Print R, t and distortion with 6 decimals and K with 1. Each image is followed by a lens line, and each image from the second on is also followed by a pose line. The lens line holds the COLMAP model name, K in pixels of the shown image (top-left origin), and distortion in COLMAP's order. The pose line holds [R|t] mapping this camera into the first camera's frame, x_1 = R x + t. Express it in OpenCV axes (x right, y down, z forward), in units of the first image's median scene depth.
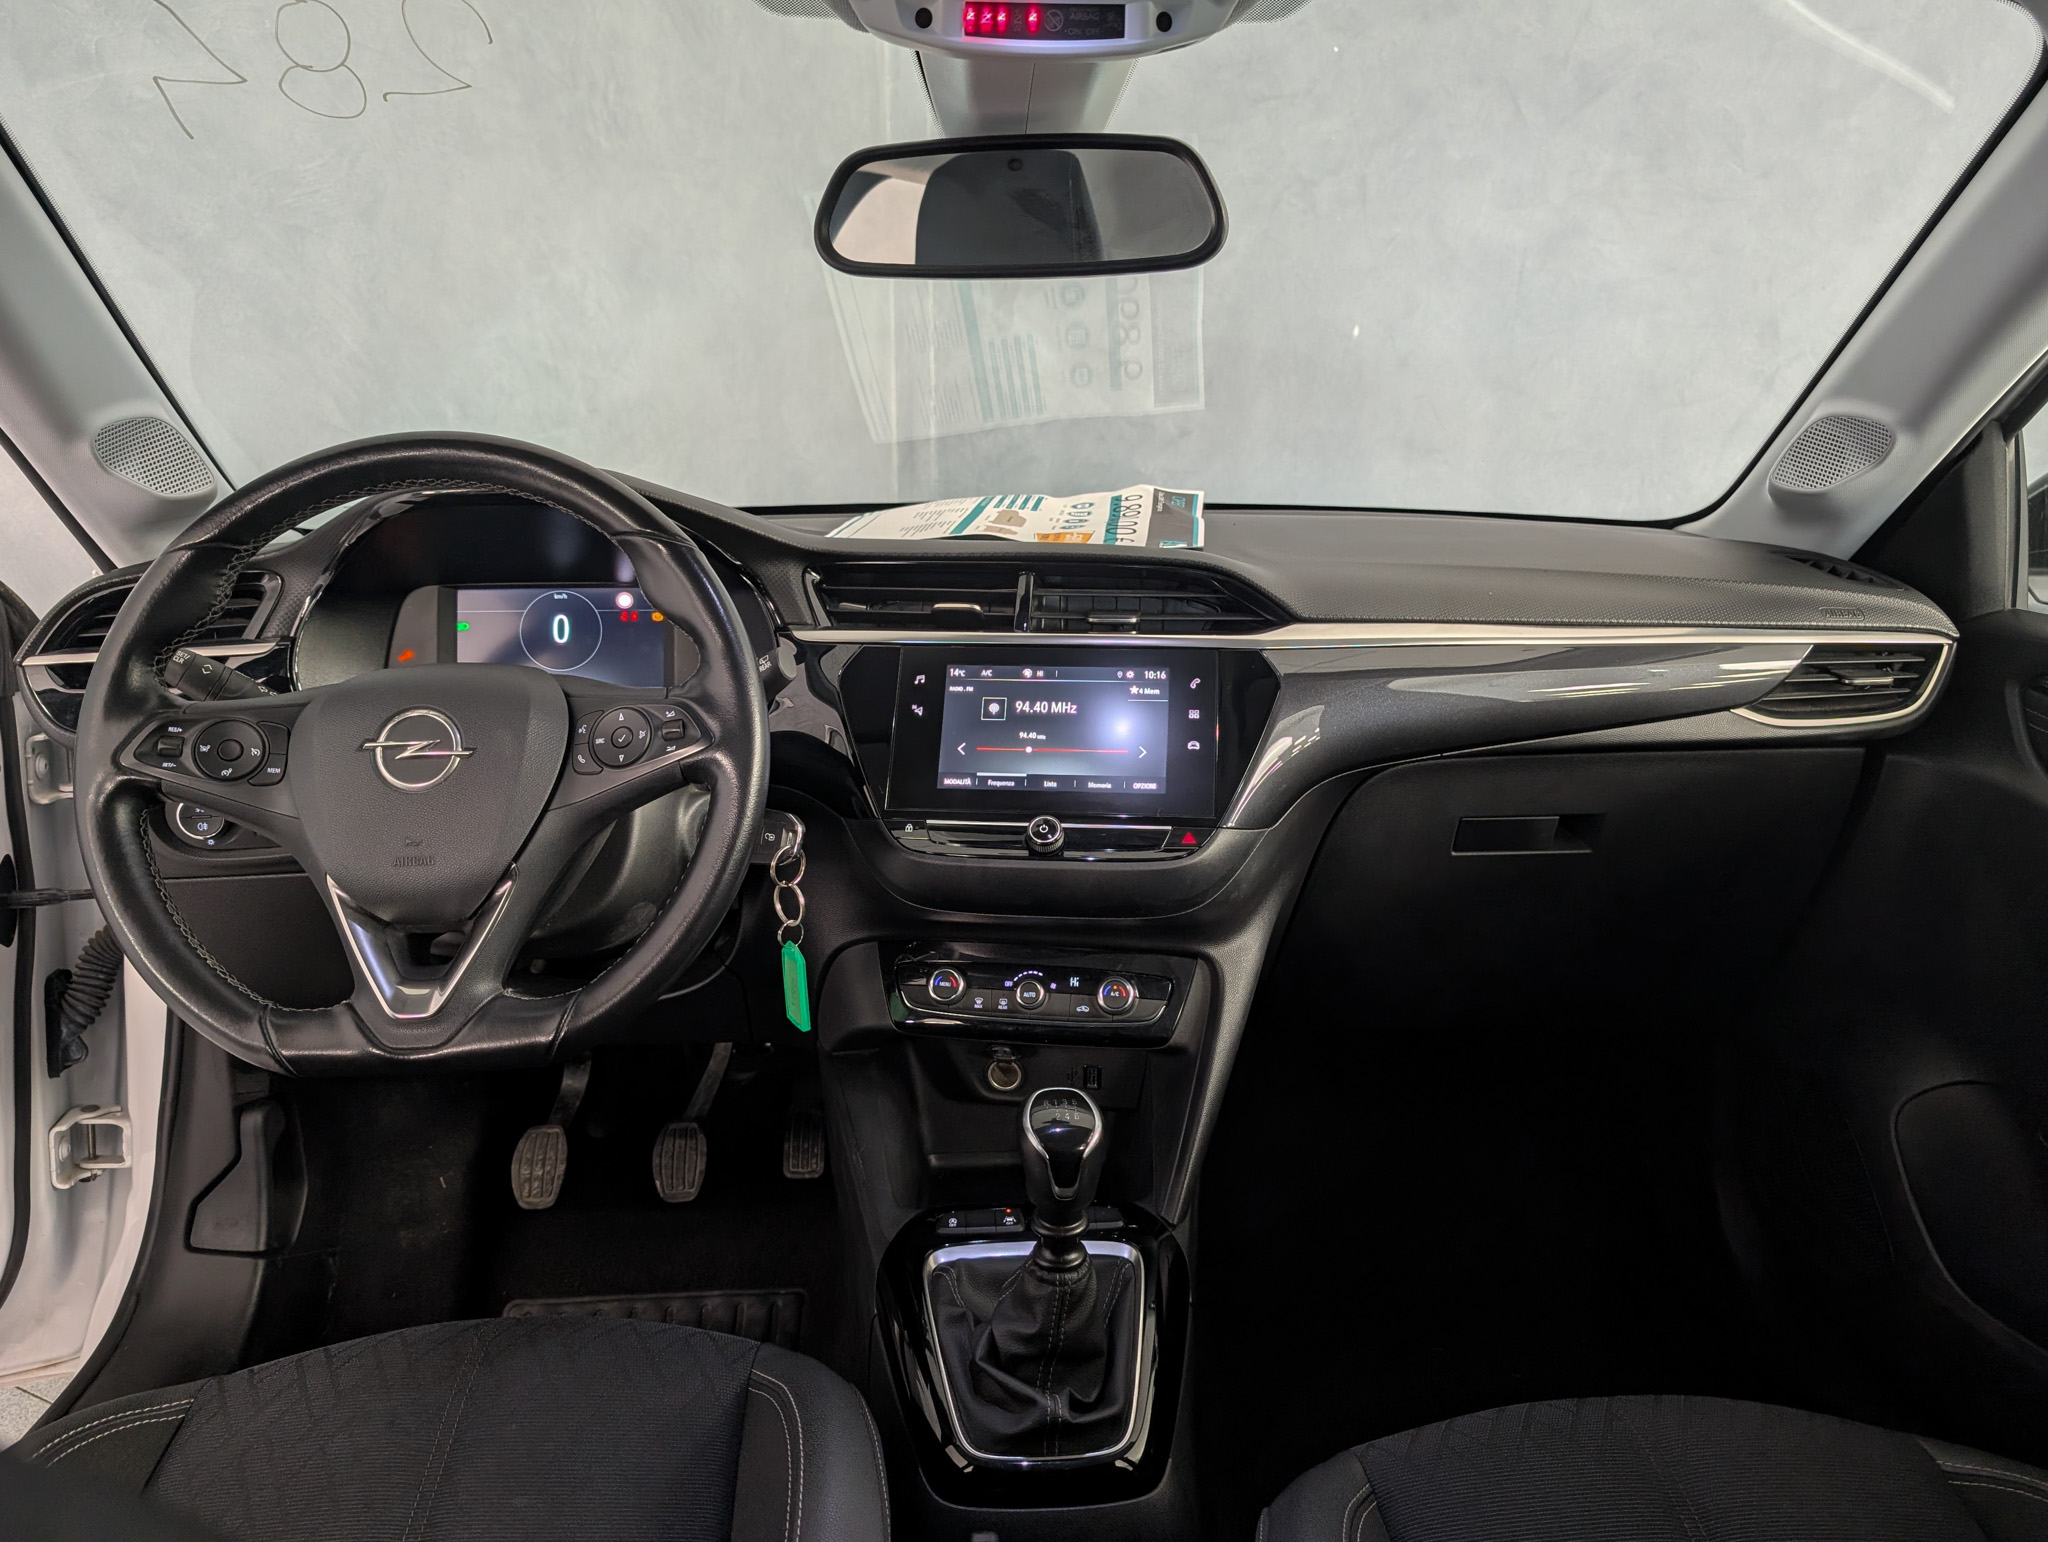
lens RADIAL K [[1505.2, 0, 1018.0], [0, 1505.2, 782.8], [0, 0, 1]] dist [0.013394, -0.008842]
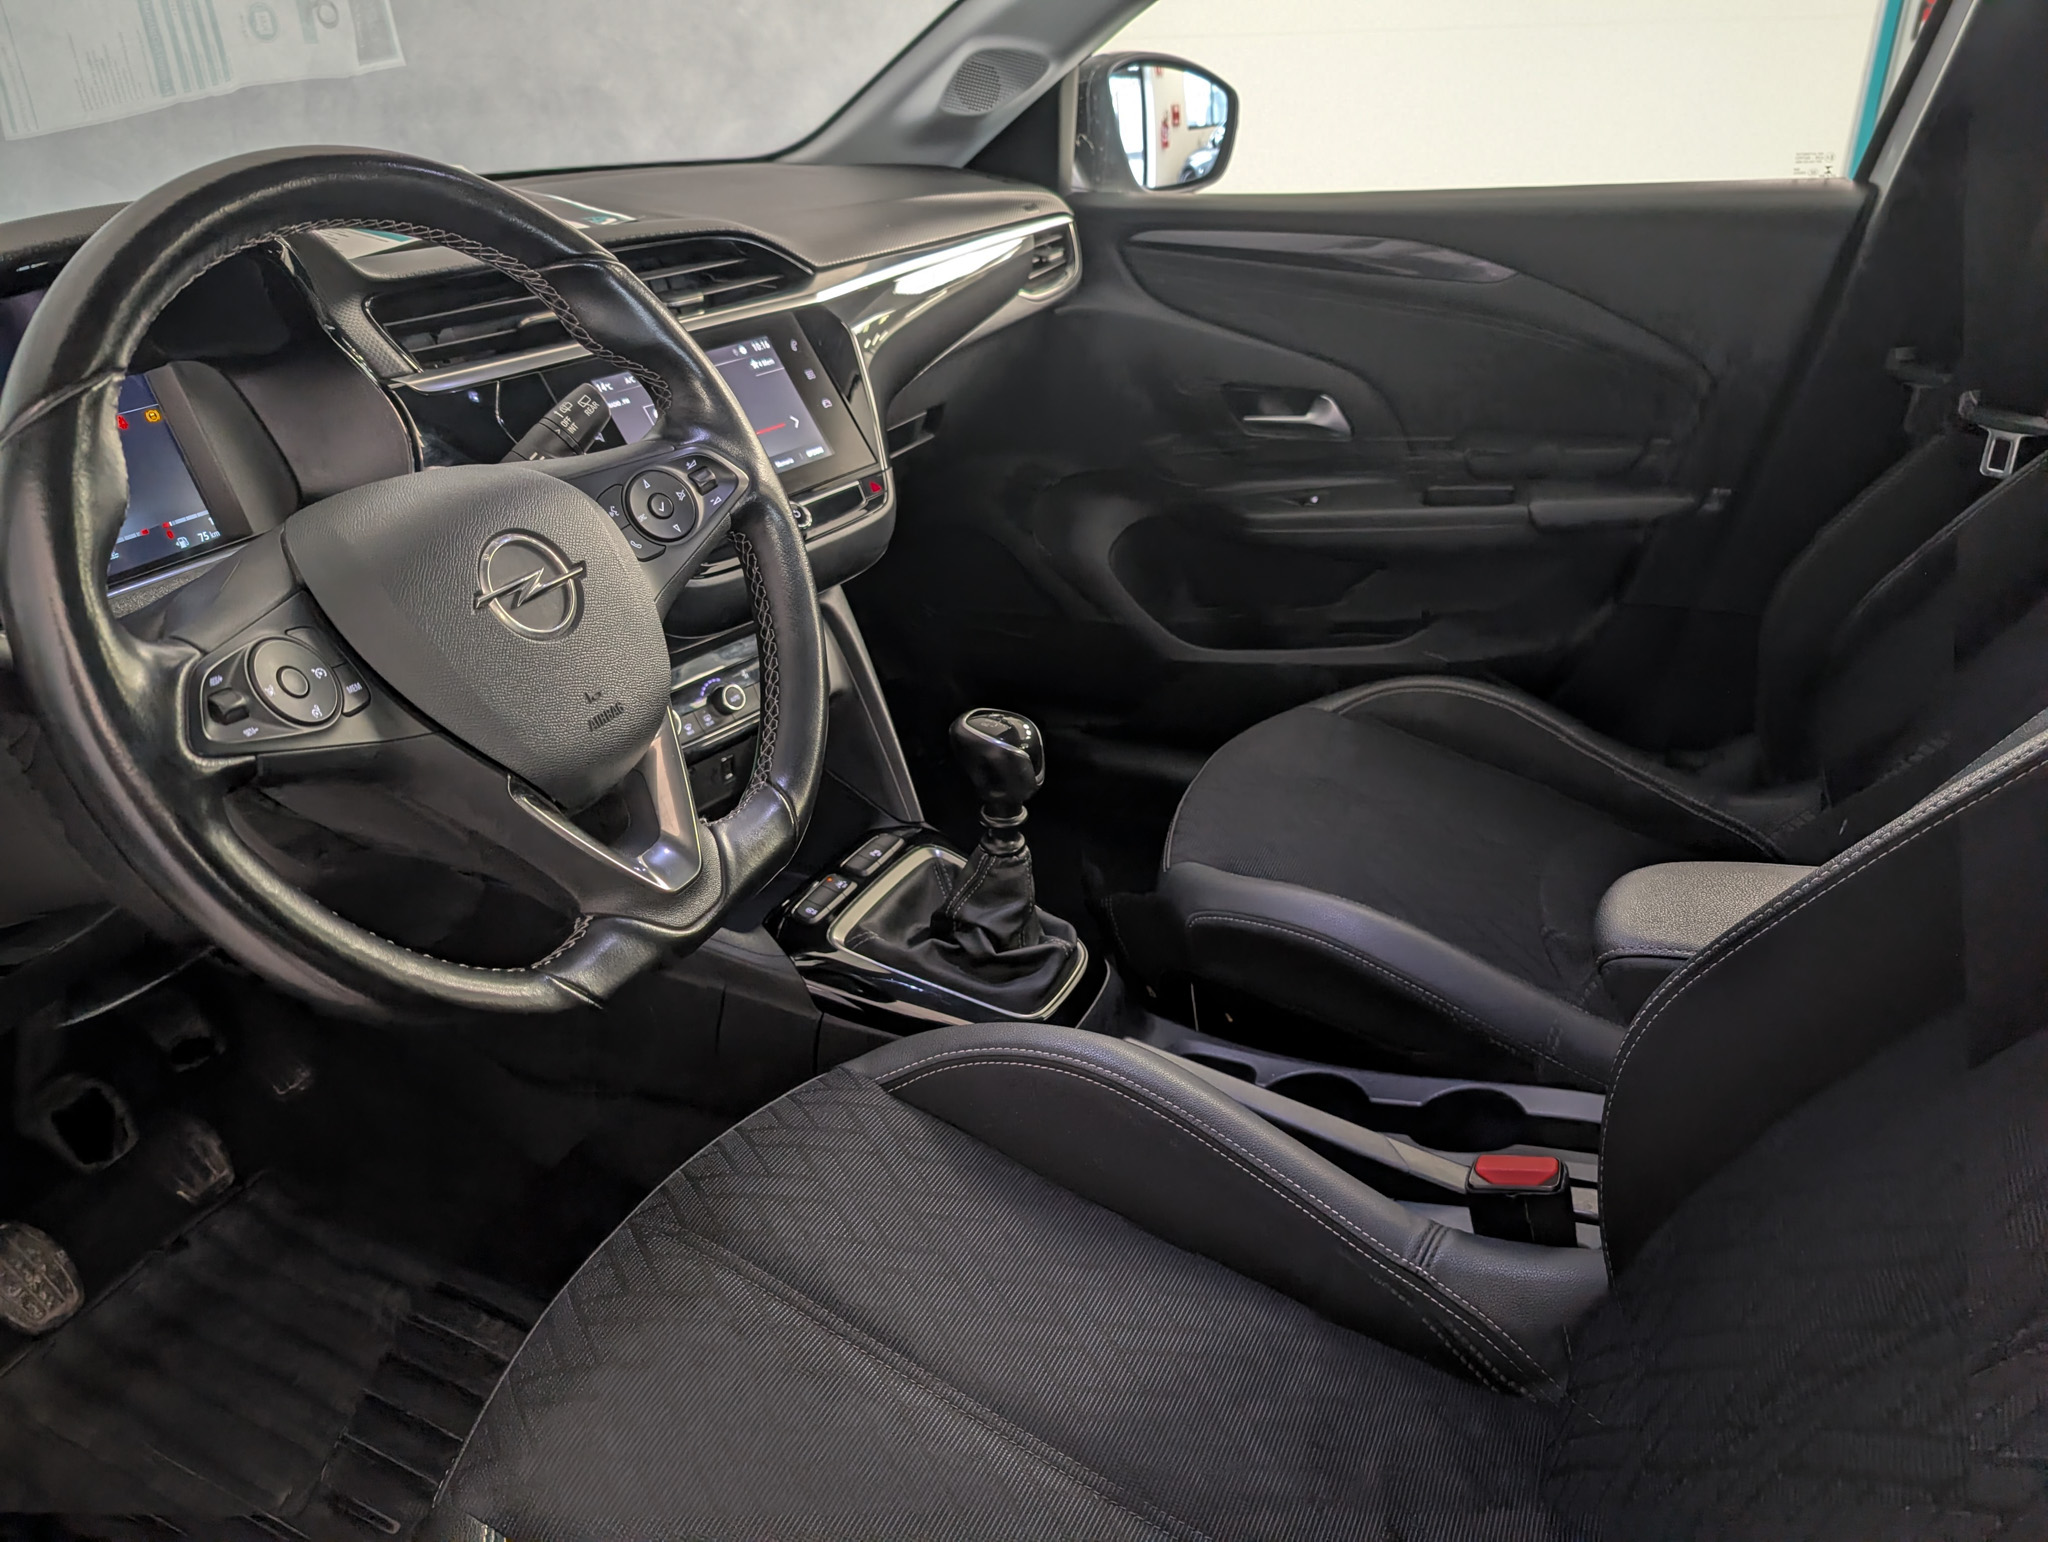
lens RADIAL K [[1472.4, 0, 1060.1], [0, 1472.4, 778.8], [0, 0, 1]] dist [-0.001200, -0.003931]
pose [[0.469963, -0.416560, 0.778211, -0.692525], [0.236562, 0.908827, 0.343616, -0.097668], [-0.850396, 0.022608, 0.525657, 0.309215]]
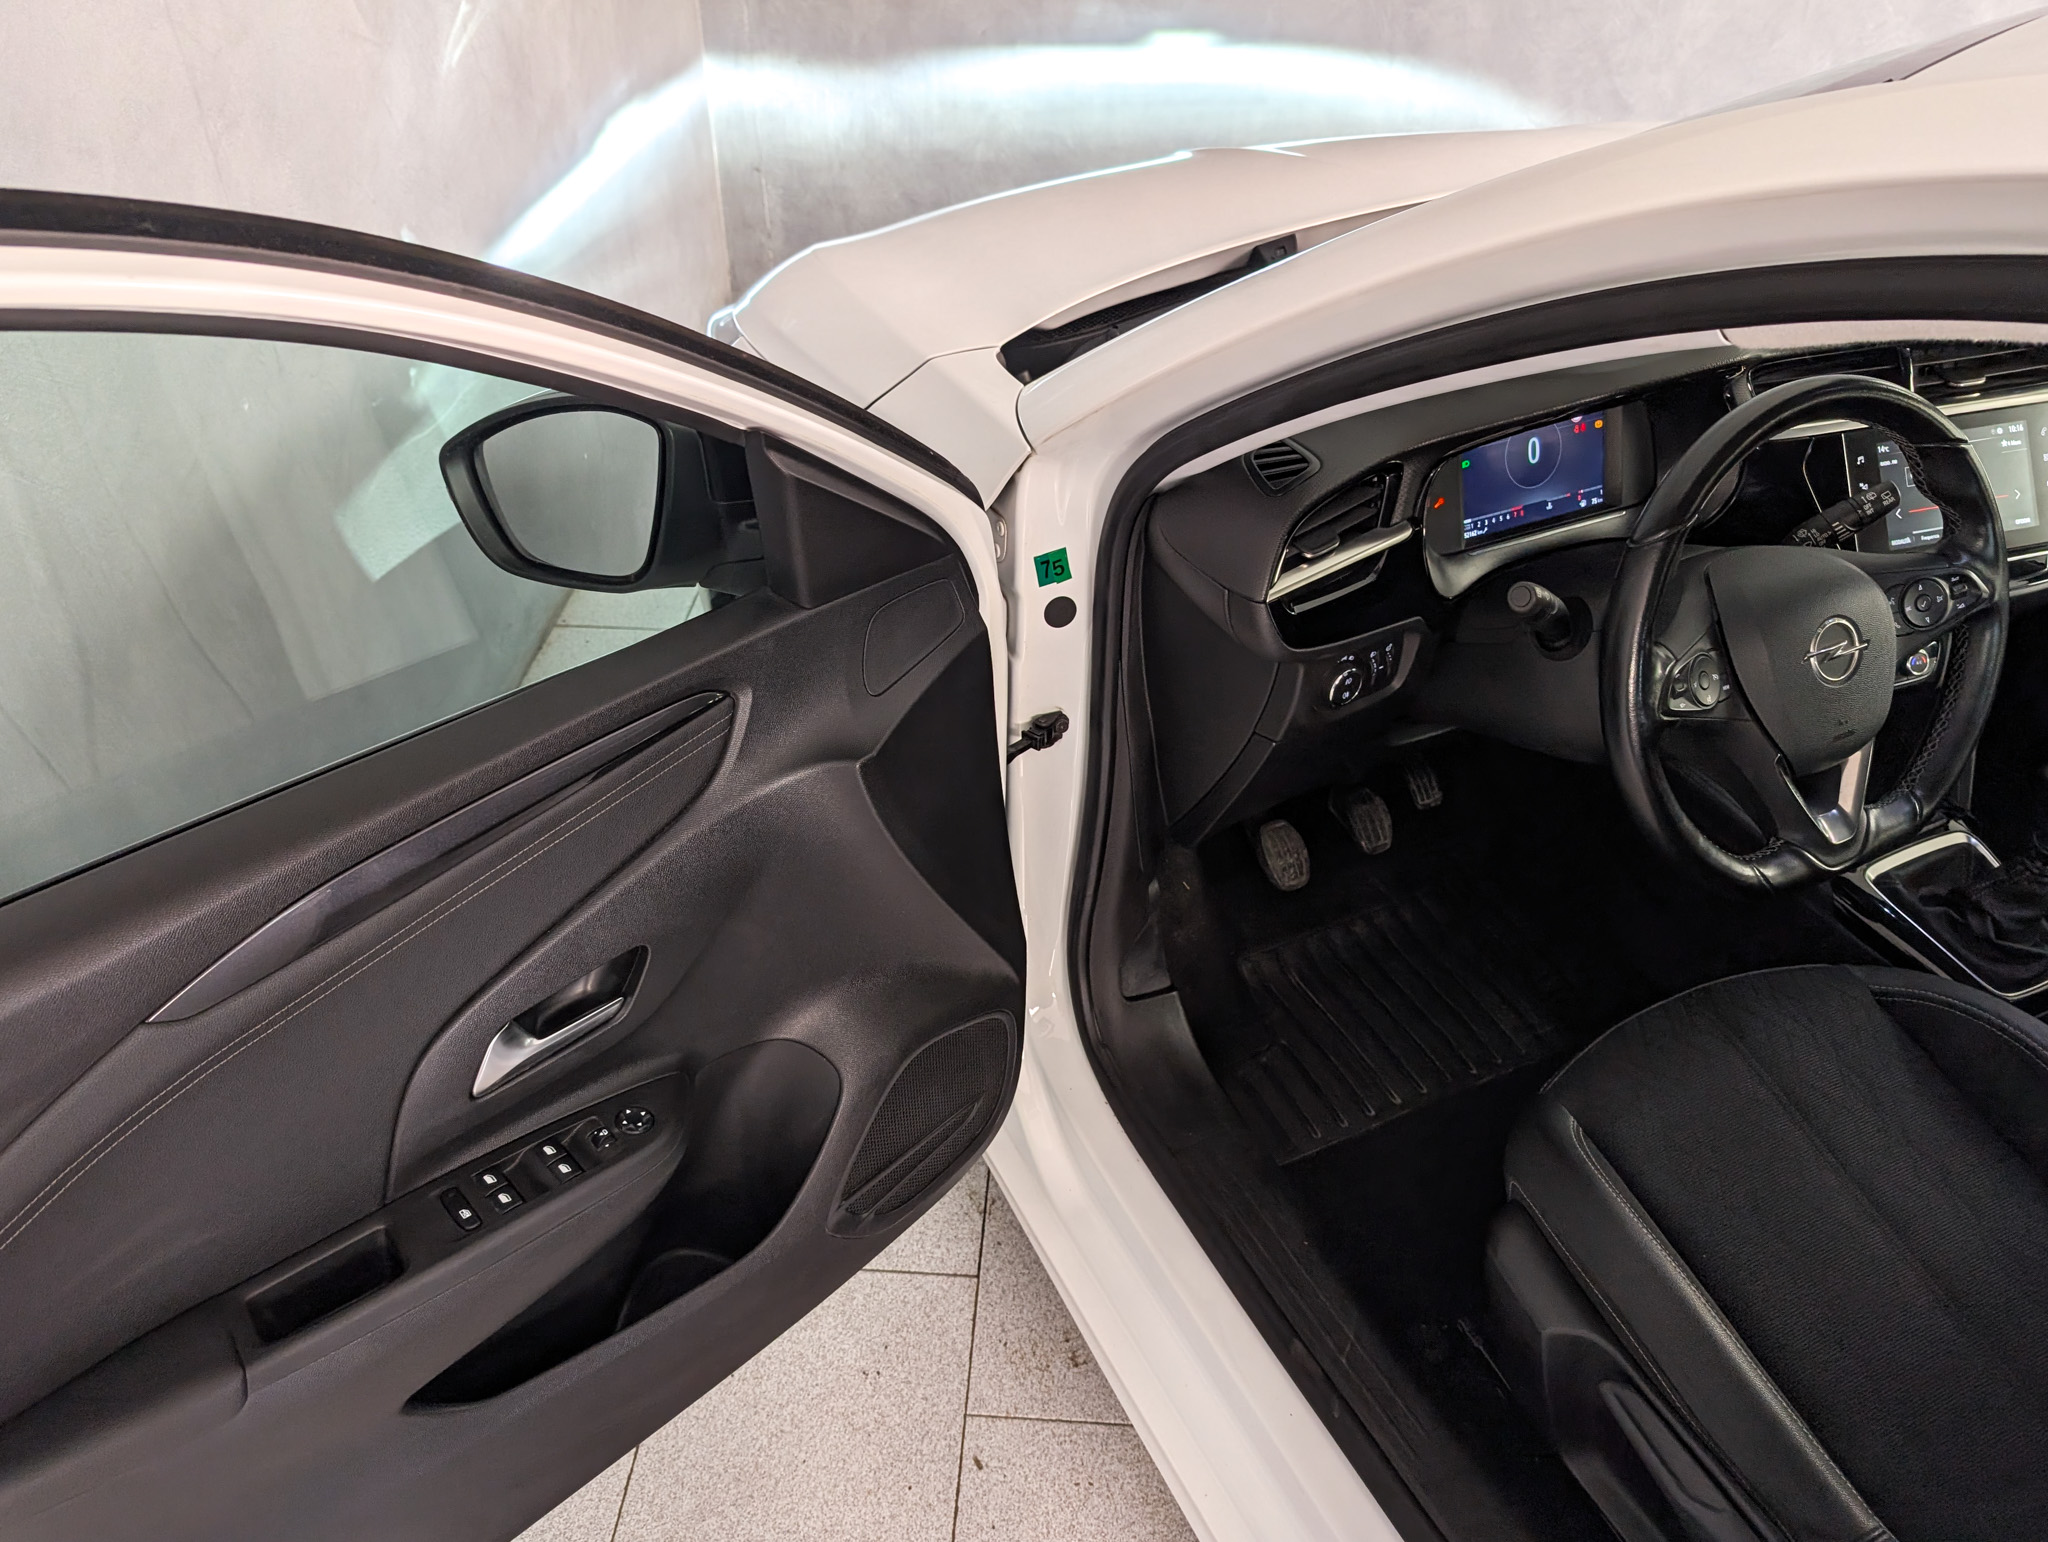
lens RADIAL K [[1505.2, 0, 1018.0], [0, 1505.2, 782.8], [0, 0, 1]] dist [0.013394, -0.008842]
pose [[0.926022, -0.234621, 0.295697, -1.125944], [0.102477, 0.910205, 0.401279, -0.393194], [-0.363293, -0.341291, 0.866913, 0.087991]]
